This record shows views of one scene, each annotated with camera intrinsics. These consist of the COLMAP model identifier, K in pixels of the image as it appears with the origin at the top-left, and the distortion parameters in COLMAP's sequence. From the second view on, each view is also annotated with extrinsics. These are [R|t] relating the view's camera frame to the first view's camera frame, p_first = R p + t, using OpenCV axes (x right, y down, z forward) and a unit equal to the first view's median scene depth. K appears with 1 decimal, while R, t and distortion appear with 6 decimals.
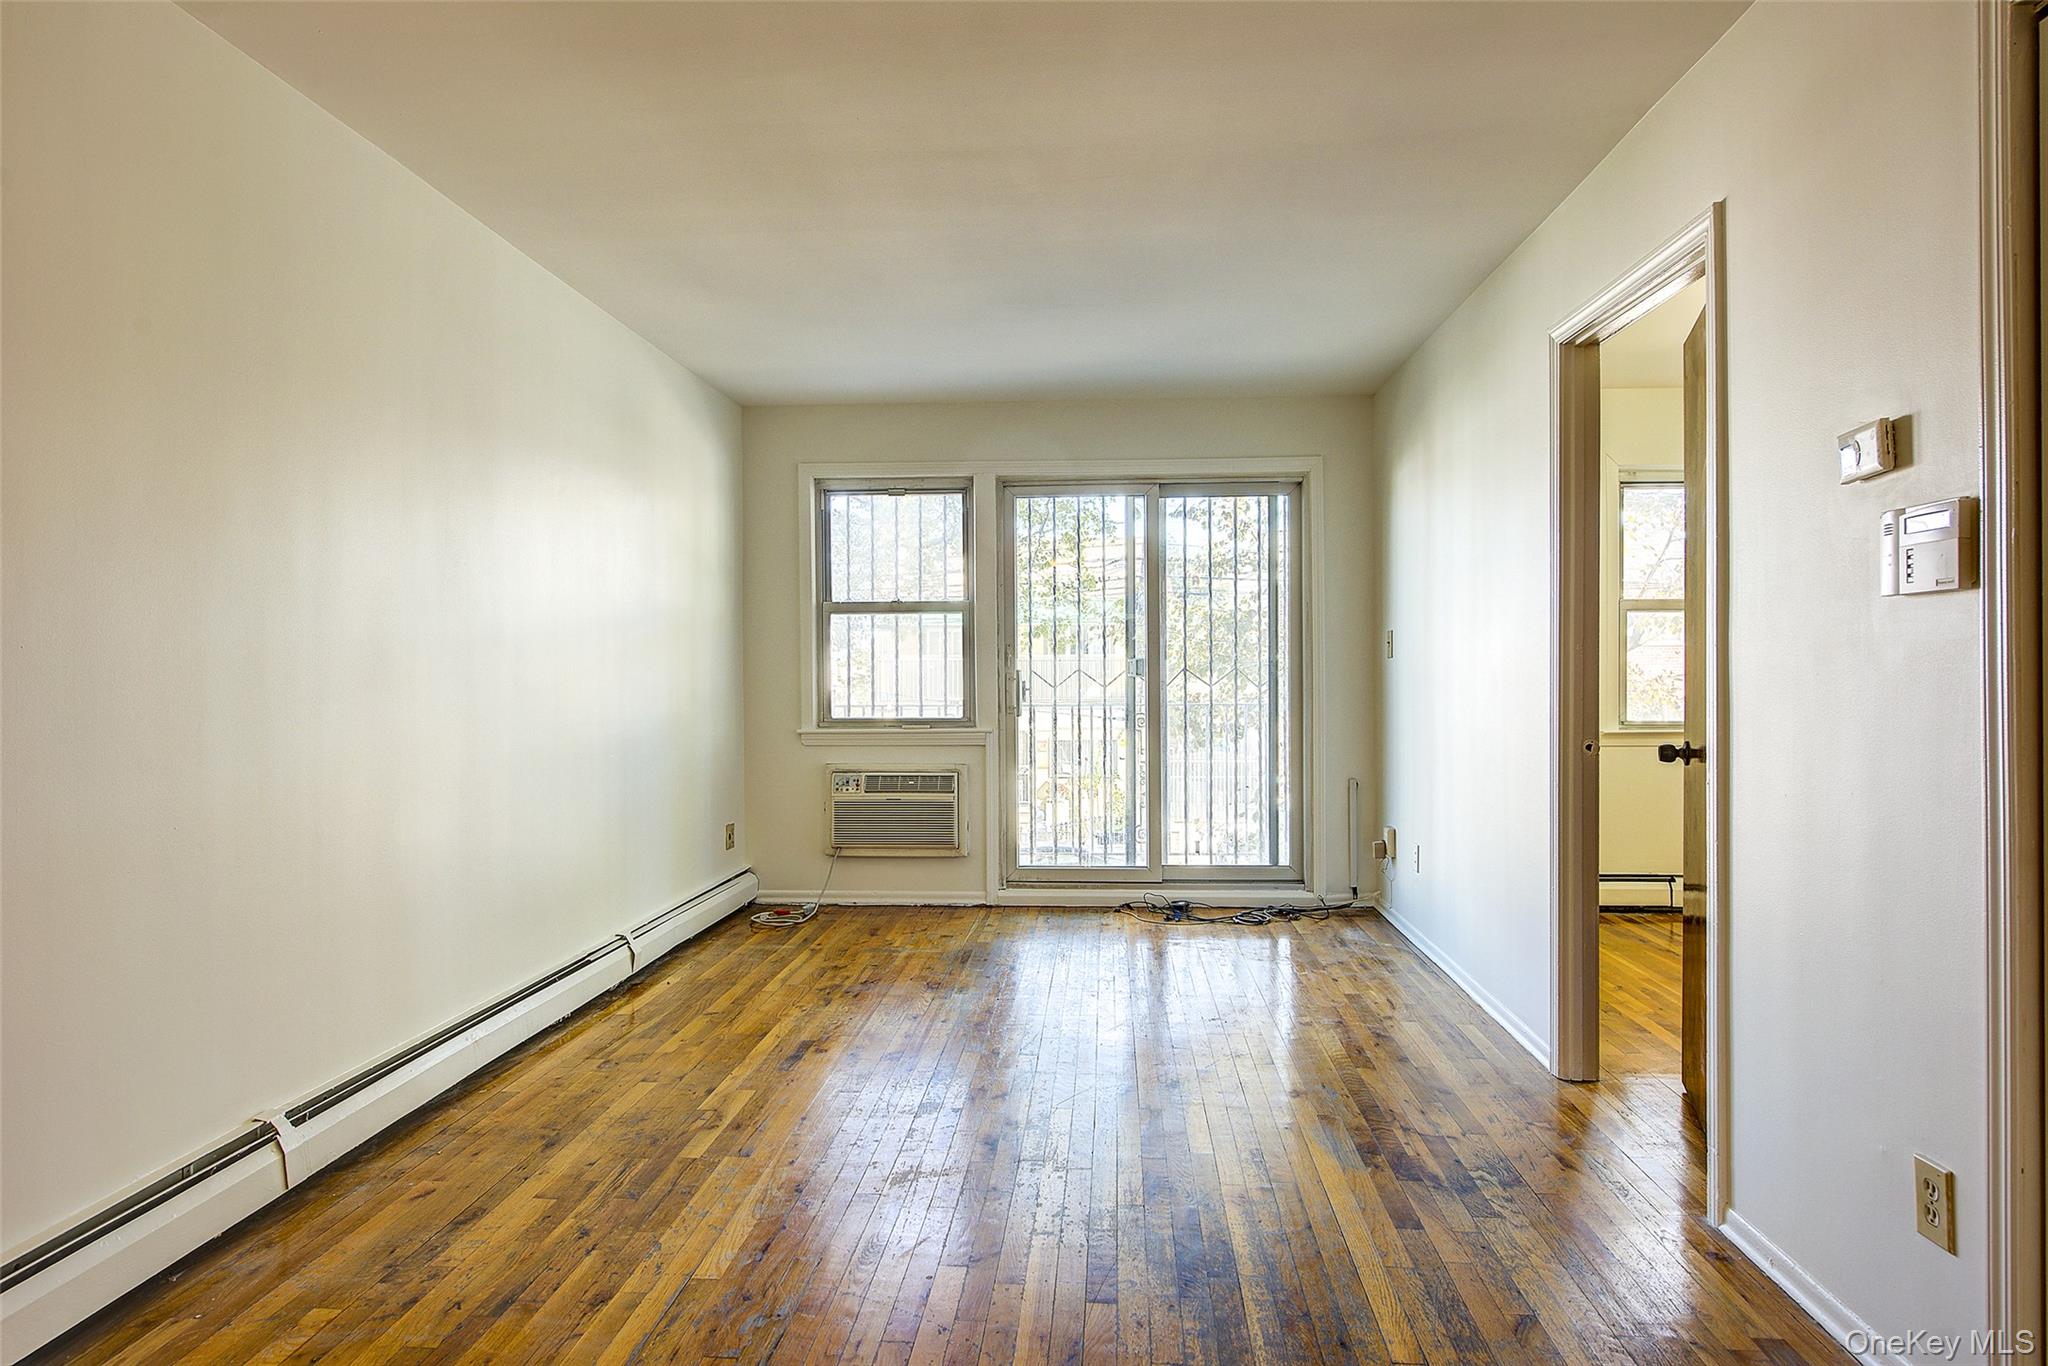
lens RADIAL K [[1193.1, 0, 1028.2], [0, 1193.1, 673.3], [0, 0, 1]] dist [-0.005487, -0.000231]
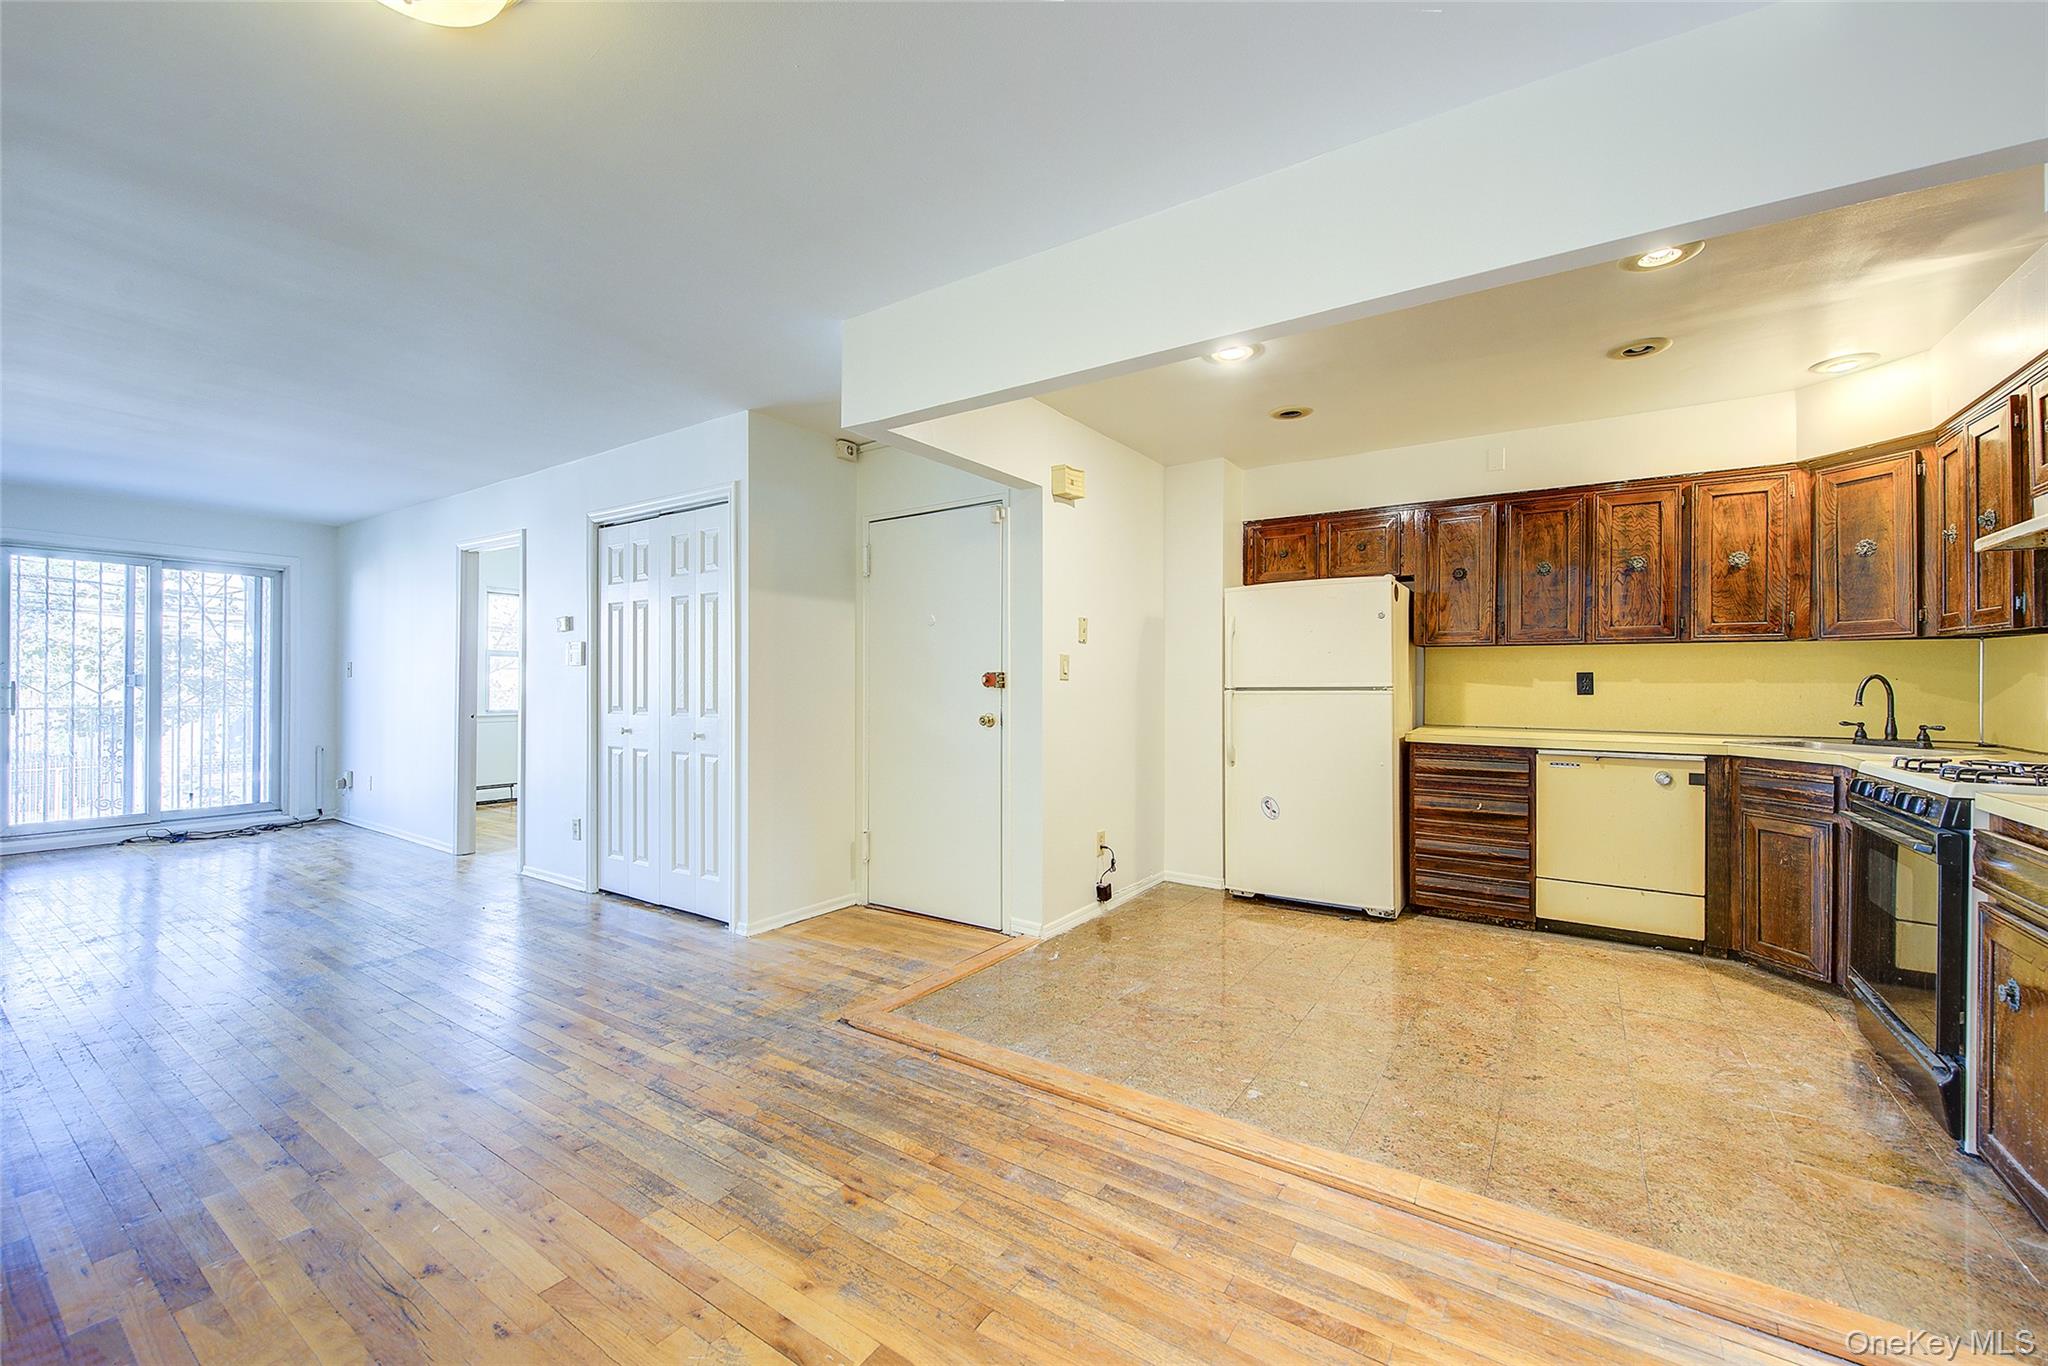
lens RADIAL K [[813.1, 0, 1025.1], [0, 813.1, 676.9], [0, 0, 1]] dist [0.001805, -0.001530]
pose [[0.500007, 0.013342, 0.865919, -0.238725], [-0.004073, 0.999906, -0.013054, -0.001062], [-0.866012, 0.003000, 0.500015, -0.477417]]
